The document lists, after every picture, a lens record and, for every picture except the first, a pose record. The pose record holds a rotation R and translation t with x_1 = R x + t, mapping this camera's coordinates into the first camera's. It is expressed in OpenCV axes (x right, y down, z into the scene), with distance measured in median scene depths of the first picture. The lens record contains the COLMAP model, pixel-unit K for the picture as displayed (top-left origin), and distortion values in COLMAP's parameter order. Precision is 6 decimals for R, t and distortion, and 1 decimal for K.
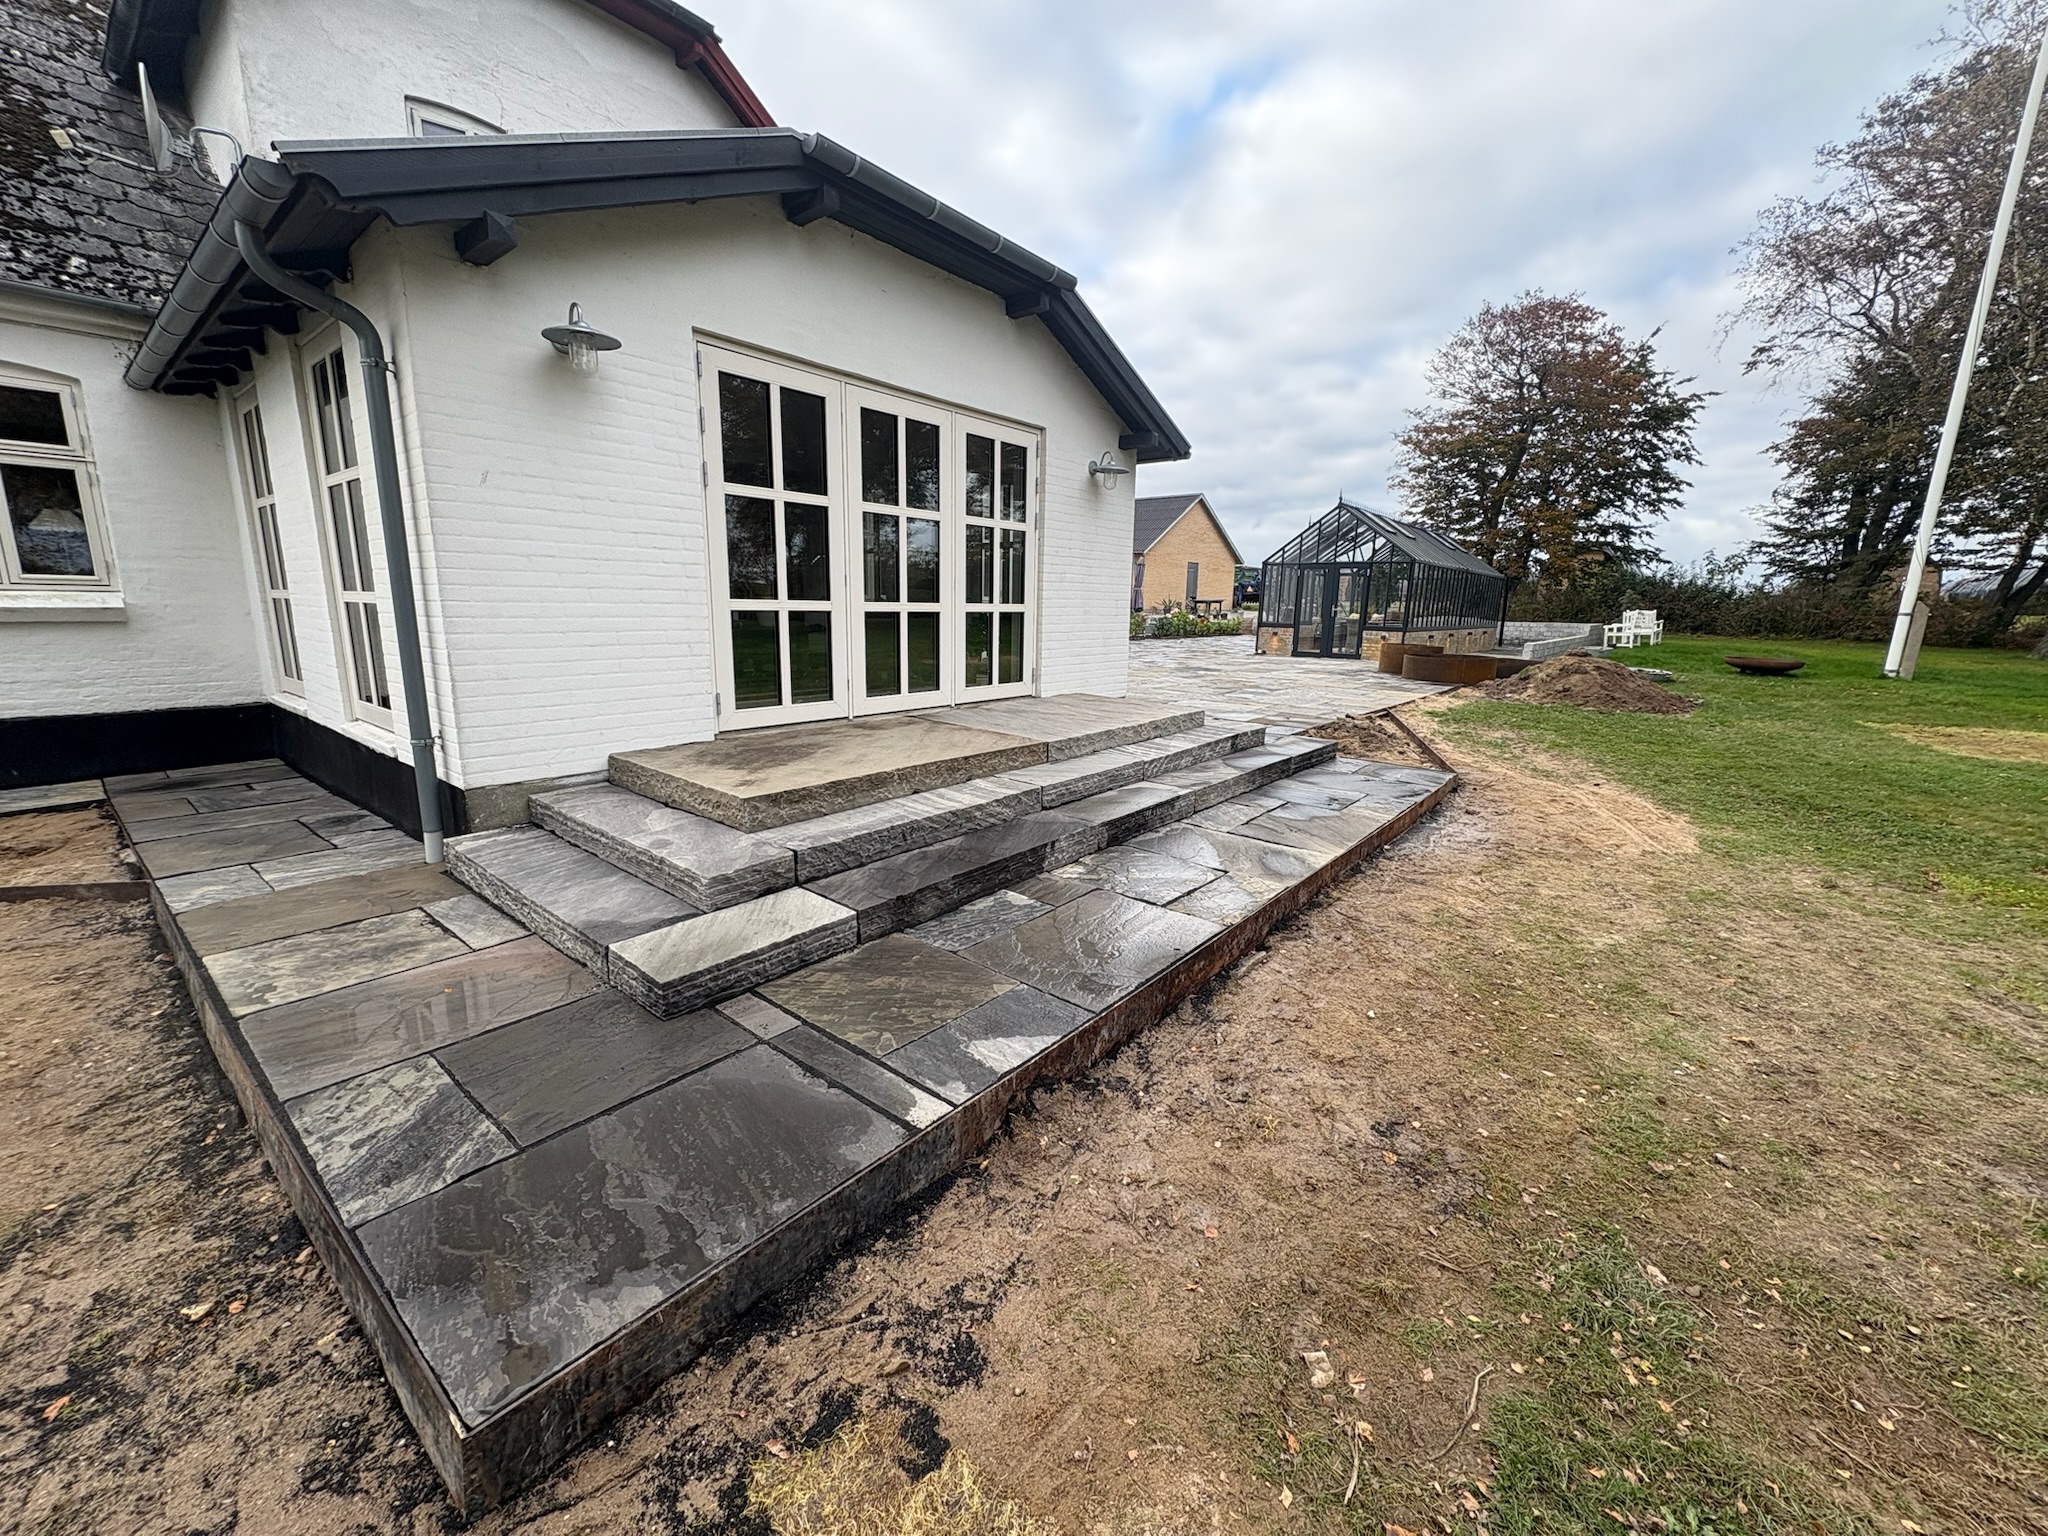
lens RADIAL K [[810.1, 0, 1024.3], [0, 810.1, 764.3], [0, 0, 1]] dist [0.000335, -0.000198]
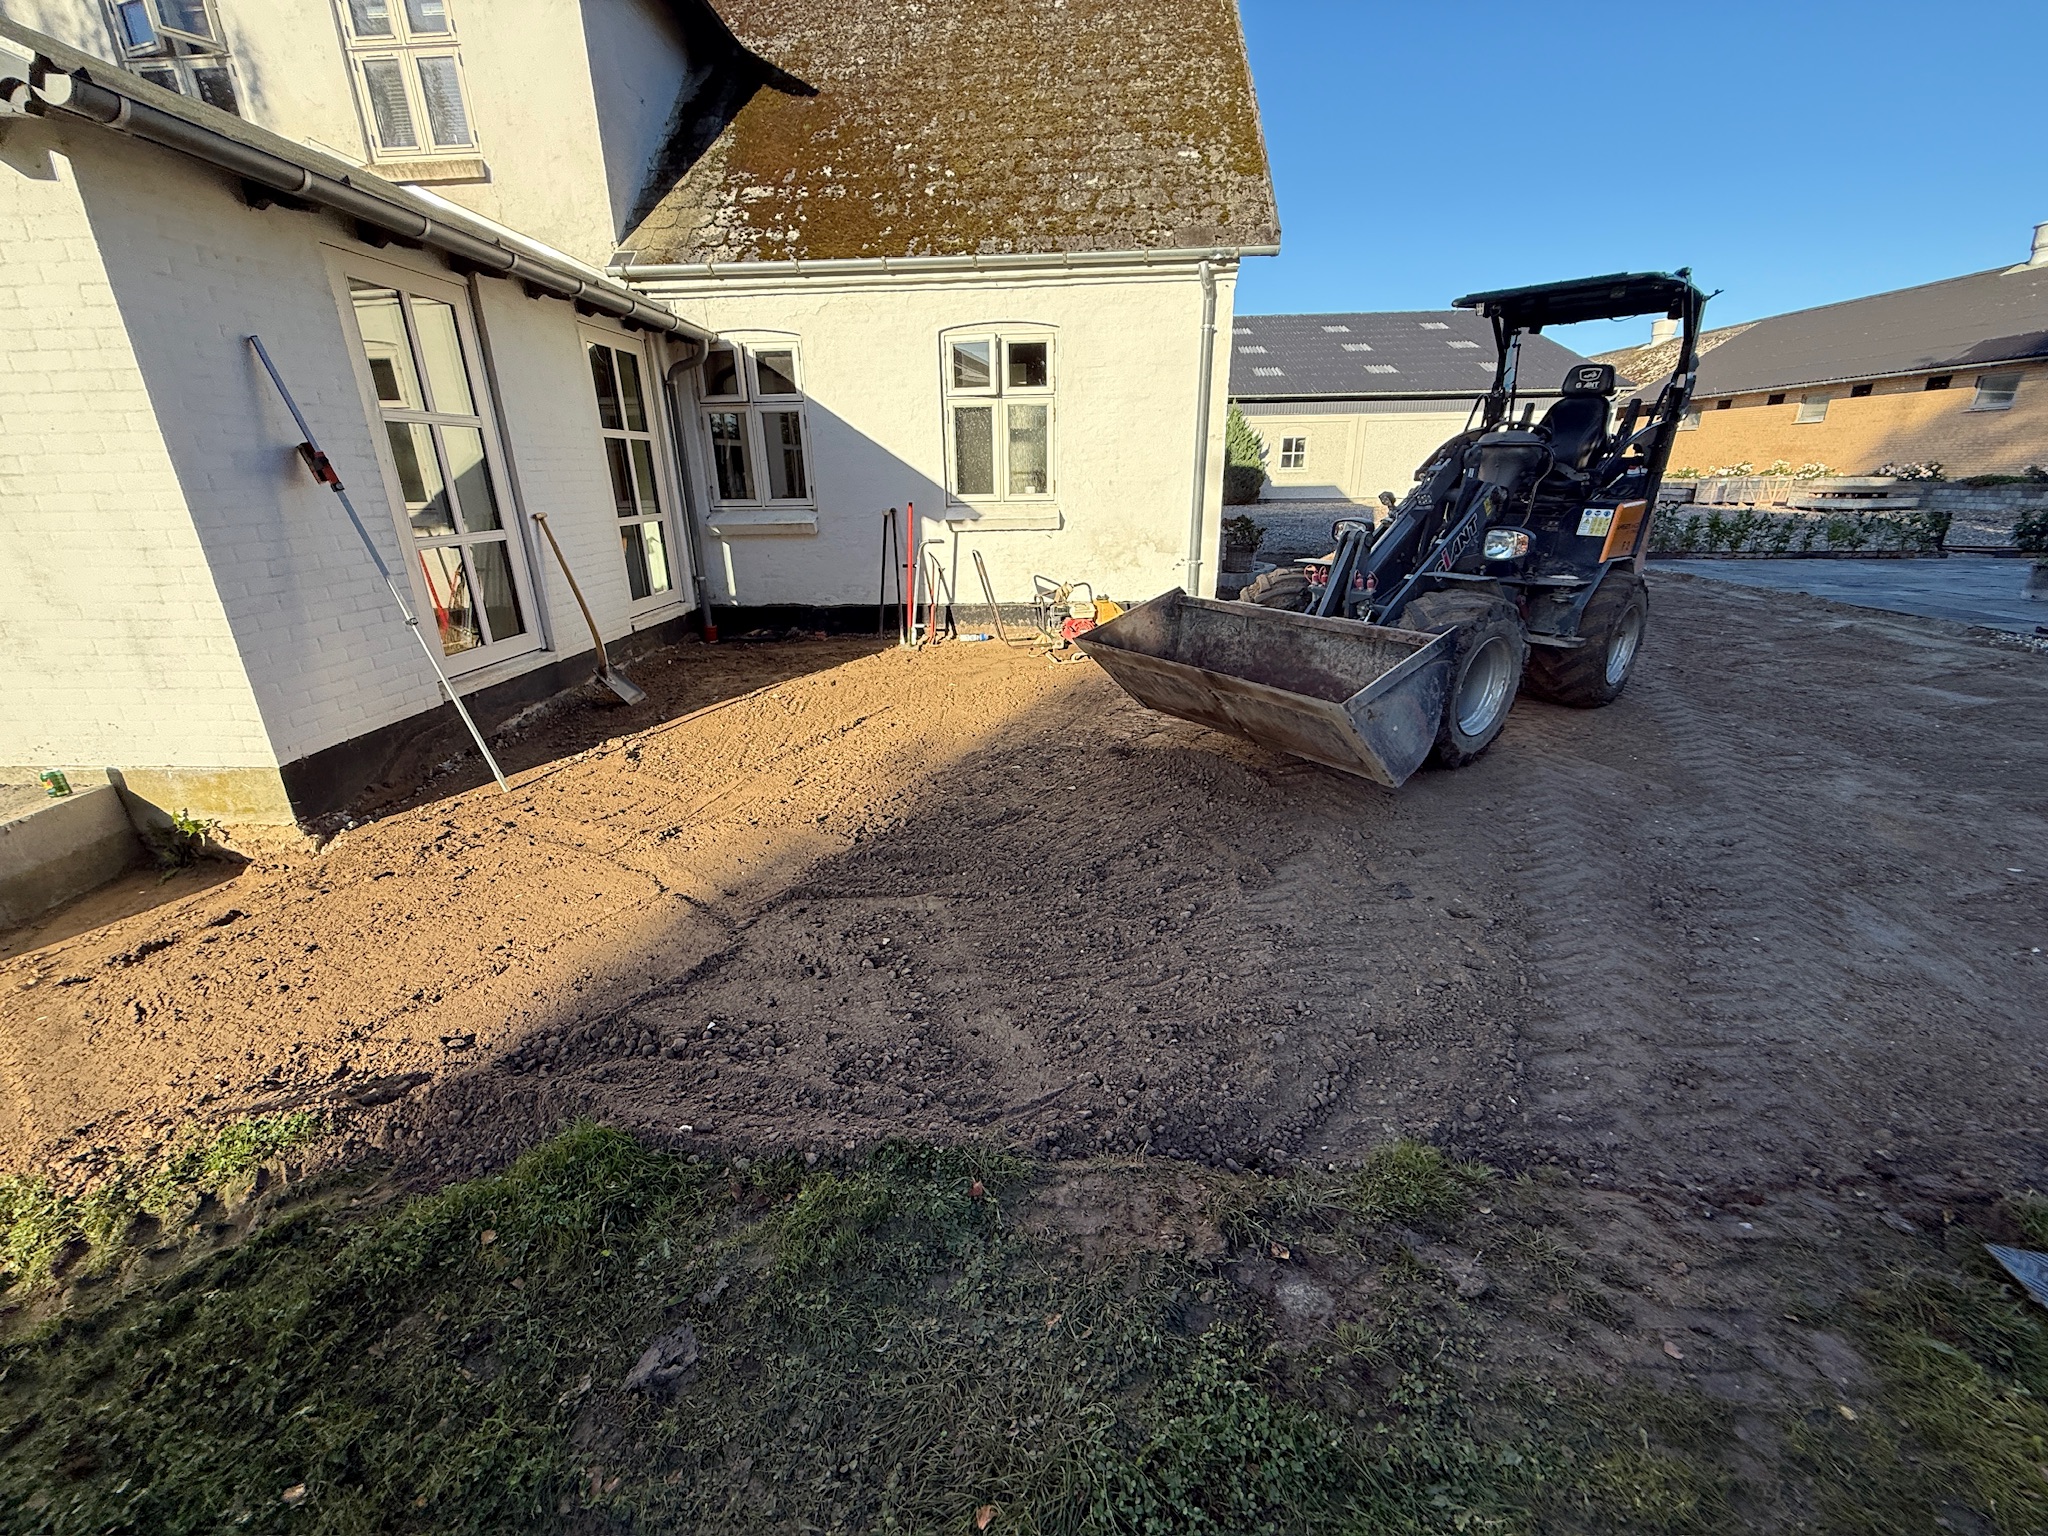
lens RADIAL K [[810.2, 0, 1016.9], [0, 810.2, 764.7], [0, 0, 1]] dist [0.000185, -0.000605]
pose [[0.590282, 0.248310, -0.768056, 1.027439], [-0.132605, 0.968412, 0.211172, -0.339652], [0.796231, -0.022803, 0.604563, 1.545904]]
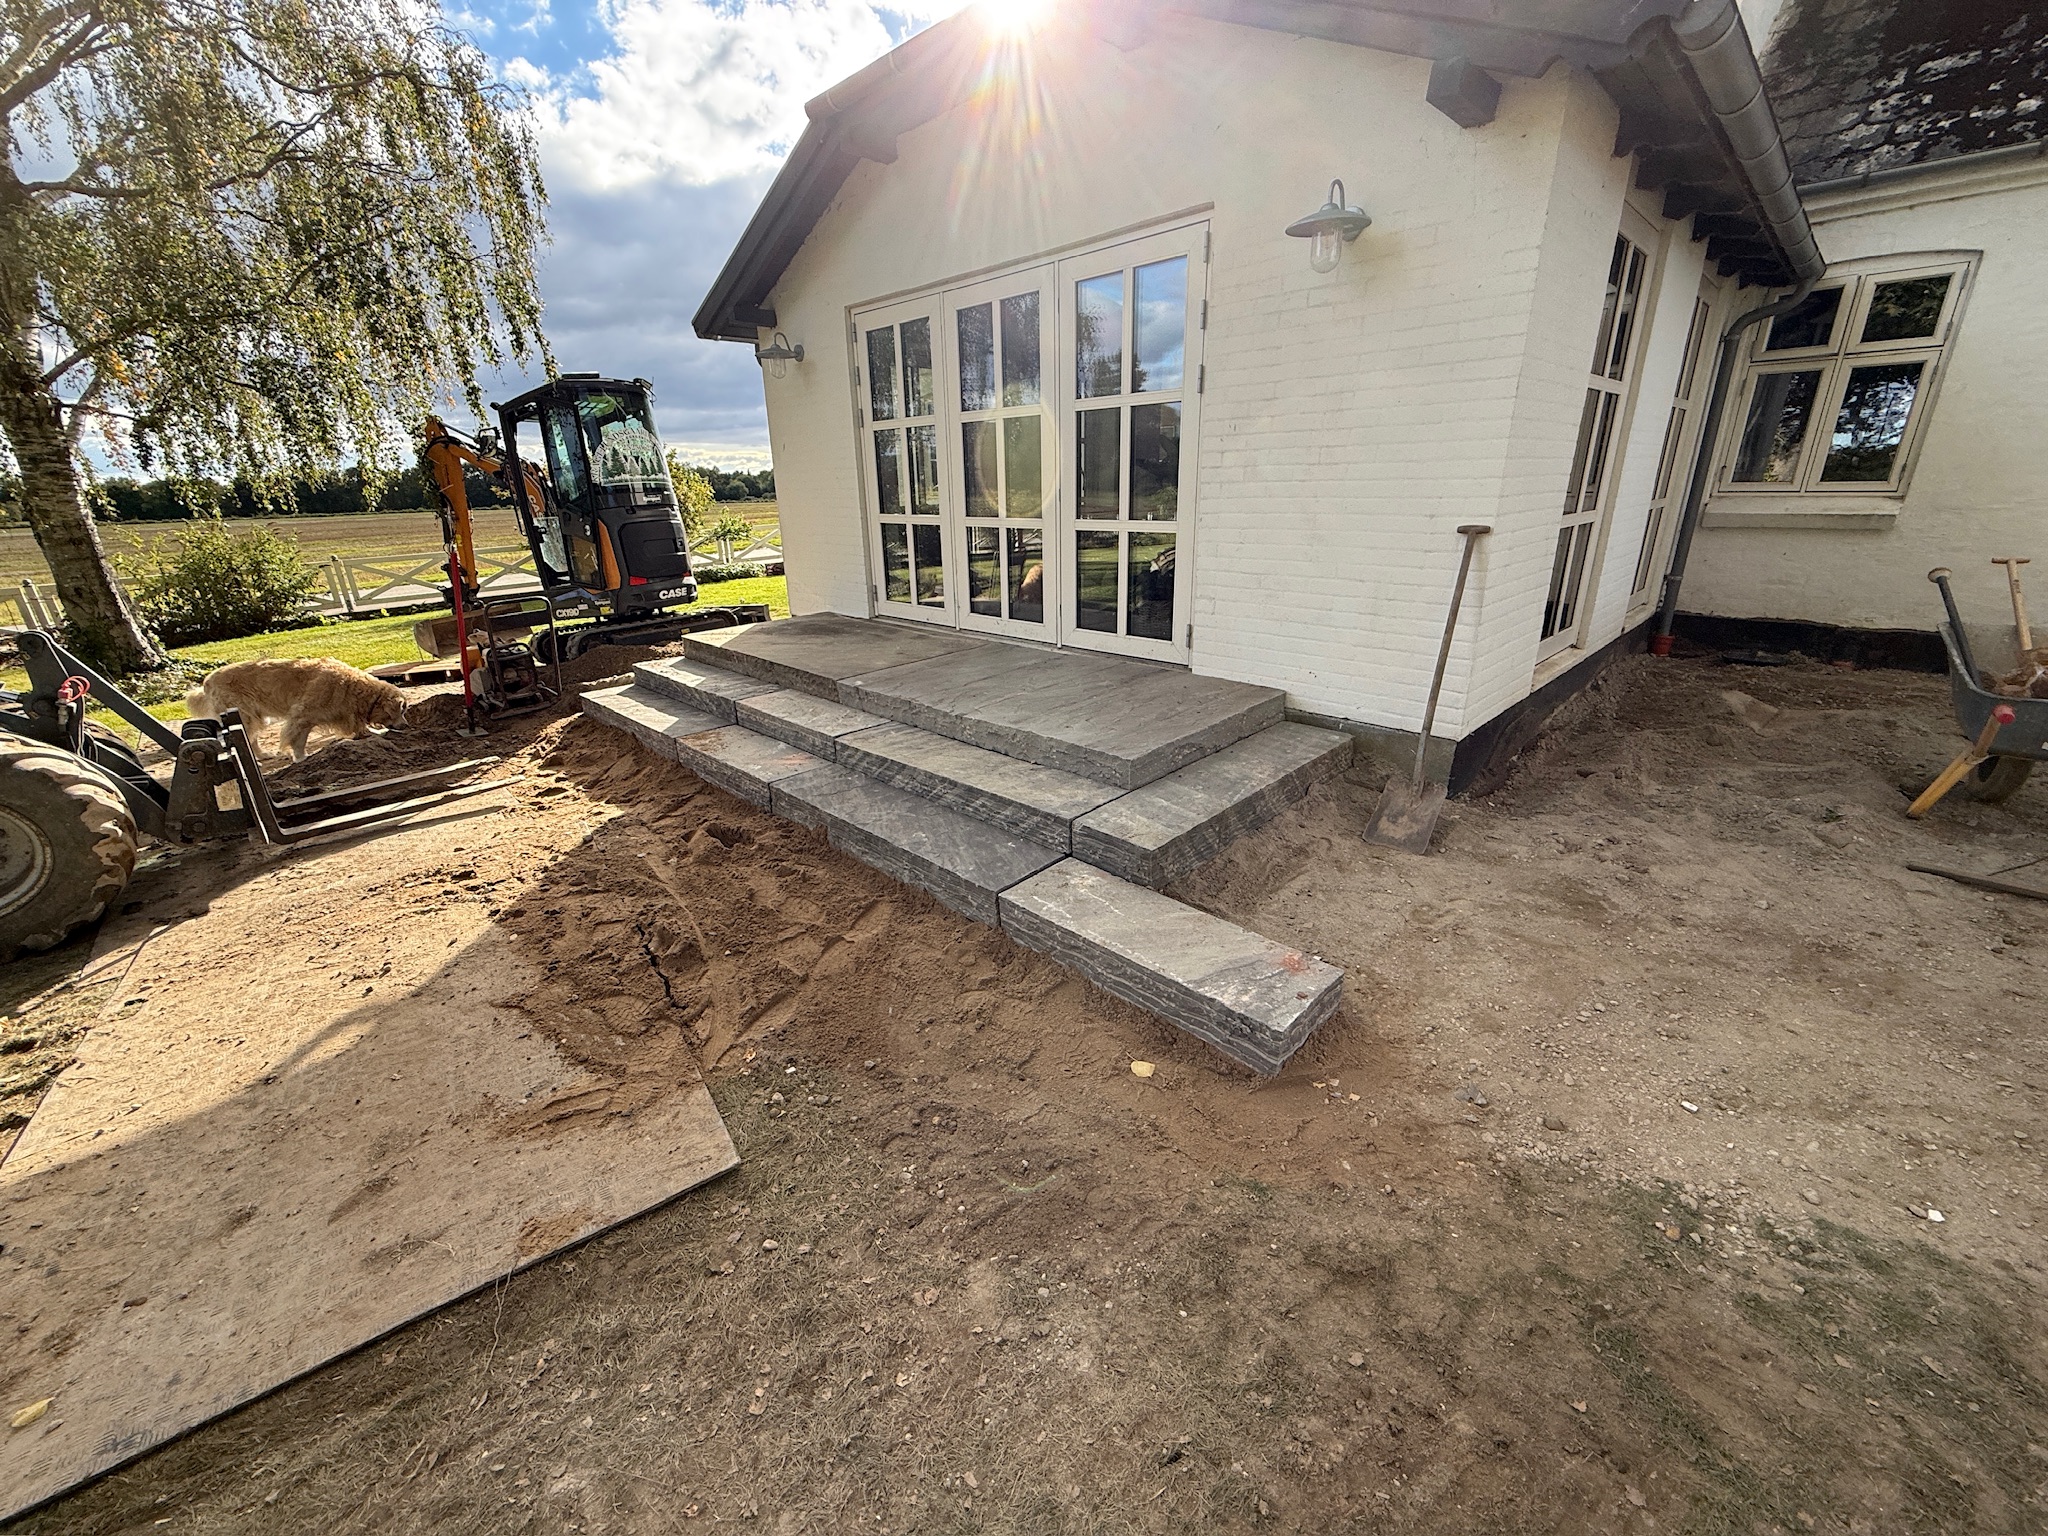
lens RADIAL K [[810.2, 0, 1020.5], [0, 810.2, 760.4], [0, 0, 1]] dist [0.000185, -0.000605]
pose [[-0.102799, 0.312166, -0.944449, 0.826794], [-0.175211, 0.928951, 0.326114, -0.256448], [0.979149, 0.199002, -0.040800, 1.157903]]
